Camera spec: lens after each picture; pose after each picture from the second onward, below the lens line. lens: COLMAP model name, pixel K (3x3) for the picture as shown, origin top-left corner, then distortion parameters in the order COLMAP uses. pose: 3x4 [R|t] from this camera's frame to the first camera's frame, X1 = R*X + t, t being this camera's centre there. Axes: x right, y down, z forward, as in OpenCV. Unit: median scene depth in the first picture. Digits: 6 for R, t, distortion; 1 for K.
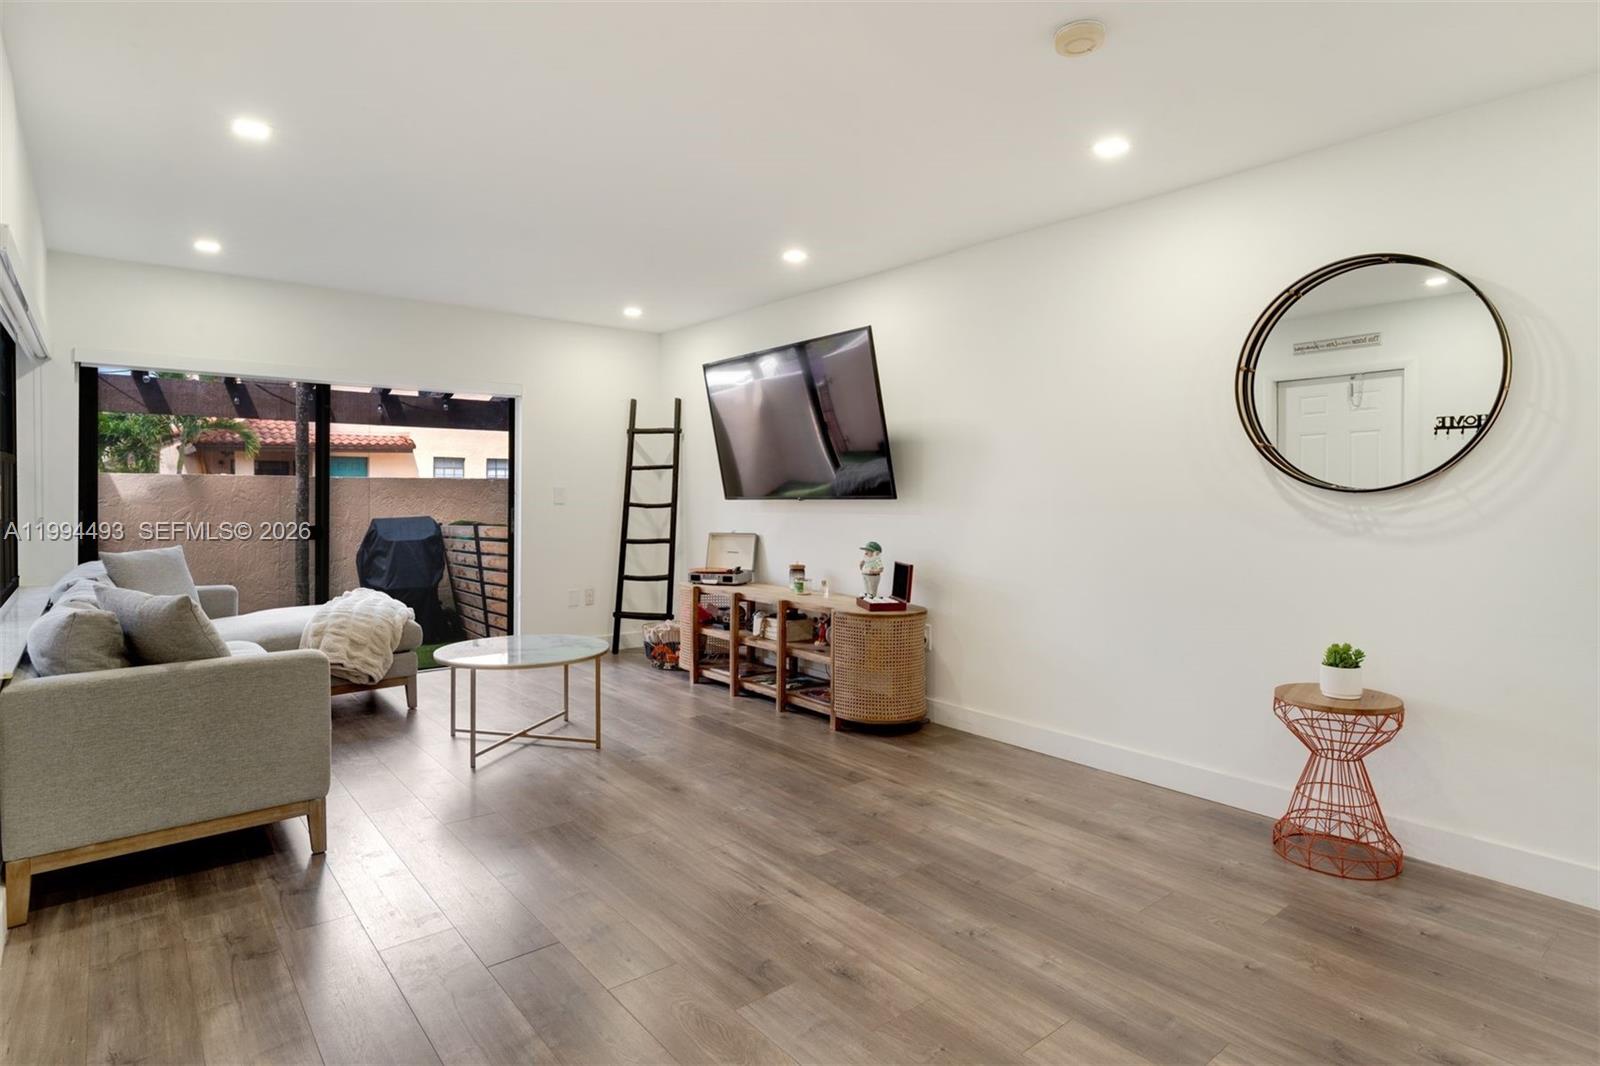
lens RADIAL K [[849.7, 0, 805.9], [0, 849.7, 499.3], [0, 0, 1]] dist [0.003890, 0.000119]
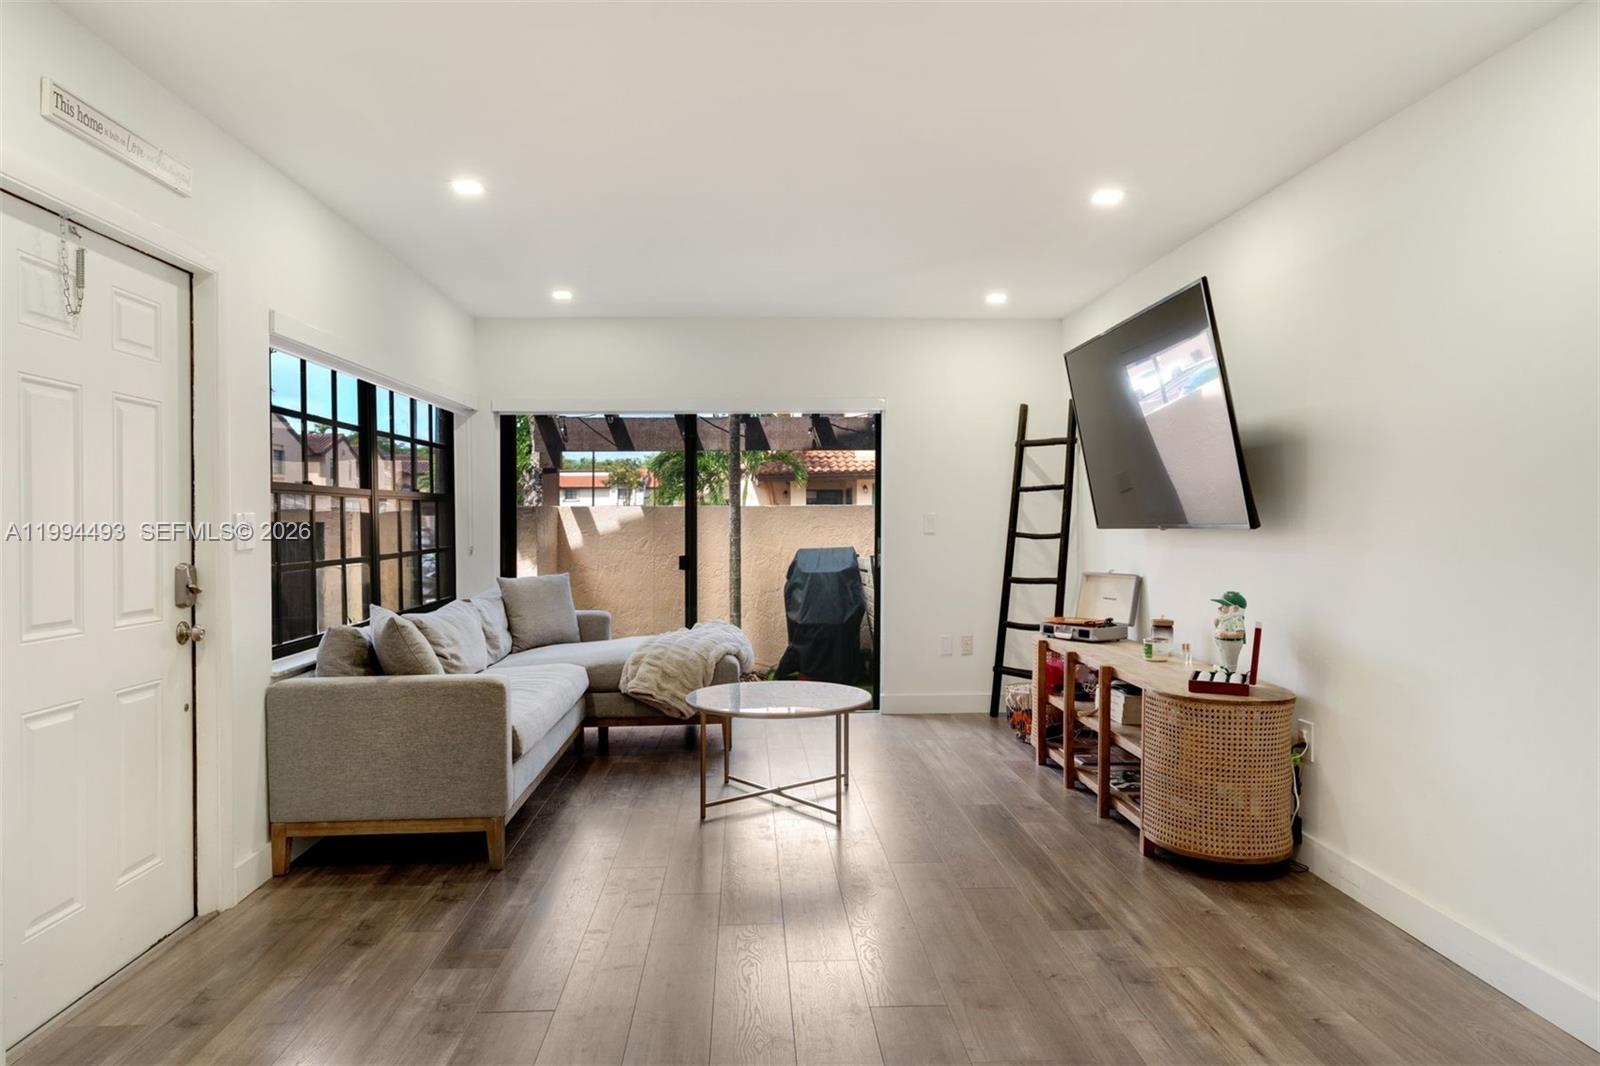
lens RADIAL K [[1016.6, 0, 790.7], [0, 1016.6, 531.5], [0, 0, 1]] dist [-0.001099, -0.001540]
pose [[0.799496, -0.001537, -0.600670, 0.283955], [0.004162, 0.999987, 0.002981, -0.001275], [0.600657, -0.004883, 0.799492, 0.135338]]
